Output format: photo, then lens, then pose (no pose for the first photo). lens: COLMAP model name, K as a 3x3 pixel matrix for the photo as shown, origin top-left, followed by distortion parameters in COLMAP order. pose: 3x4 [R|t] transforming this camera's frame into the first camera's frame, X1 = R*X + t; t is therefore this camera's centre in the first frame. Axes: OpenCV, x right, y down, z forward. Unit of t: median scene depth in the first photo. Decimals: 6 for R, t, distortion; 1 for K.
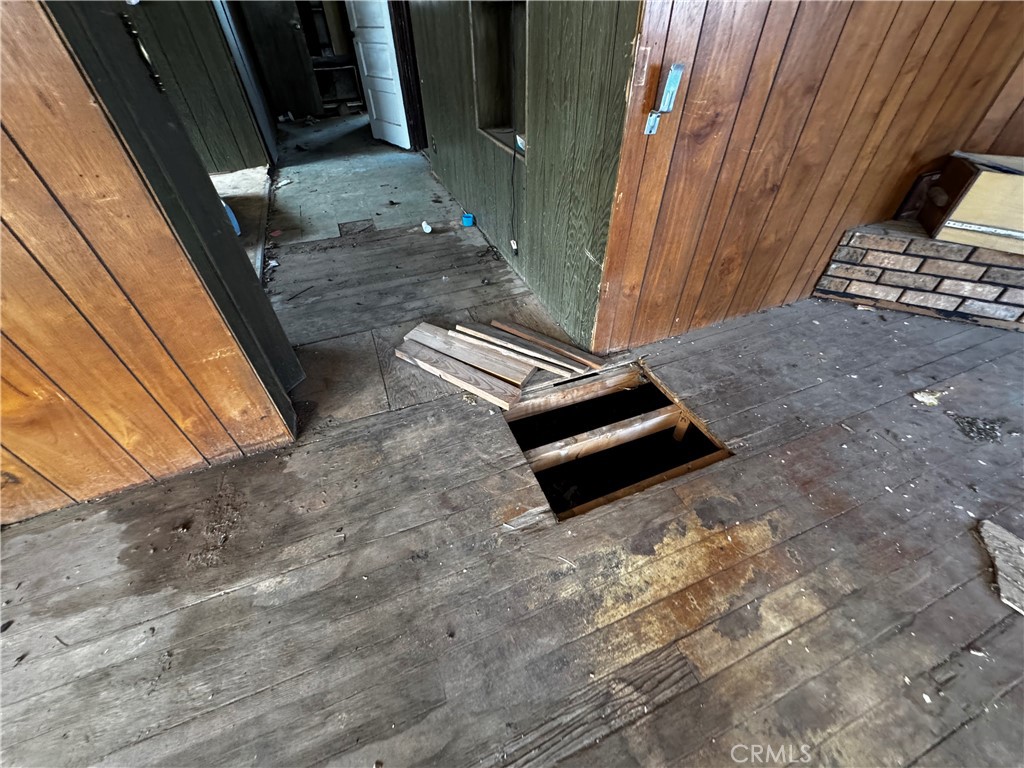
lens RADIAL K [[410.8, 0, 511.5], [0, 410.8, 382.7], [0, 0, 1]] dist [-0.006030, 0.001591]
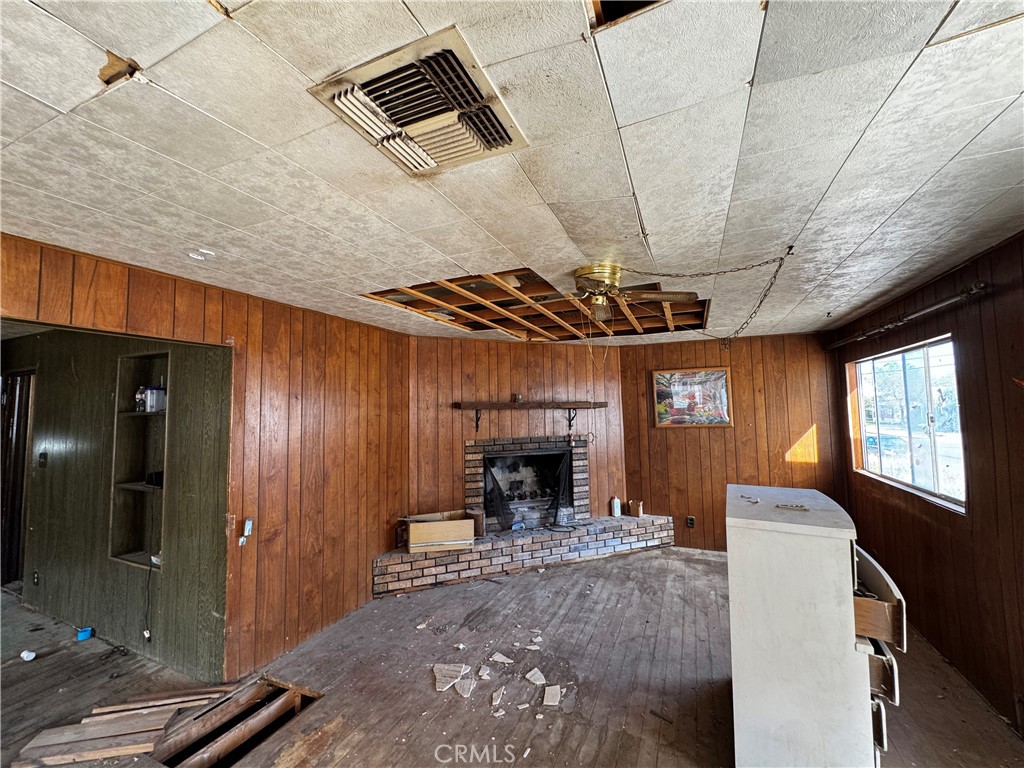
lens RADIAL K [[410.8, 0, 512.3], [0, 410.8, 384.0], [0, 0, 1]] dist [-0.006030, 0.001591]
pose [[0.712054, 0.045543, 0.700646, -0.120875], [0.483055, 0.692416, -0.535928, 0.391290], [-0.509546, 0.720060, 0.471037, -0.814338]]
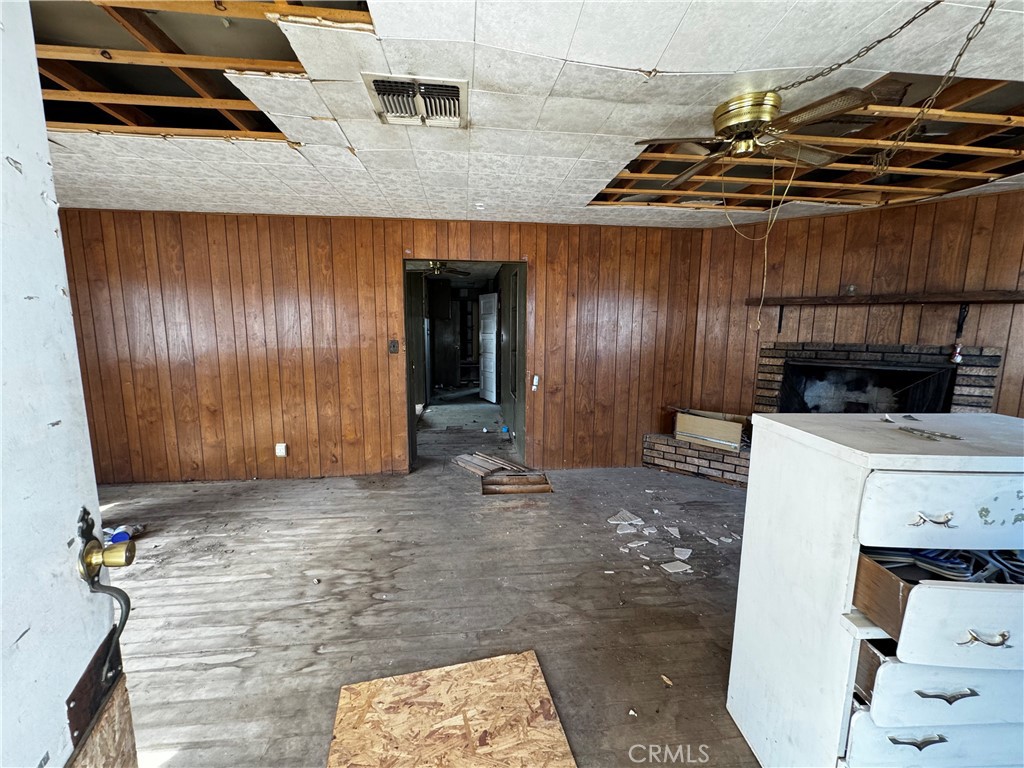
lens RADIAL K [[410.8, 0, 512.1], [0, 410.8, 383.9], [0, 0, 1]] dist [-0.006030, 0.001591]
pose [[0.964957, 0.055696, -0.256430, 0.616782], [-0.192499, 0.814360, -0.547505, 0.753774], [0.178332, 0.577682, 0.796544, -1.077331]]
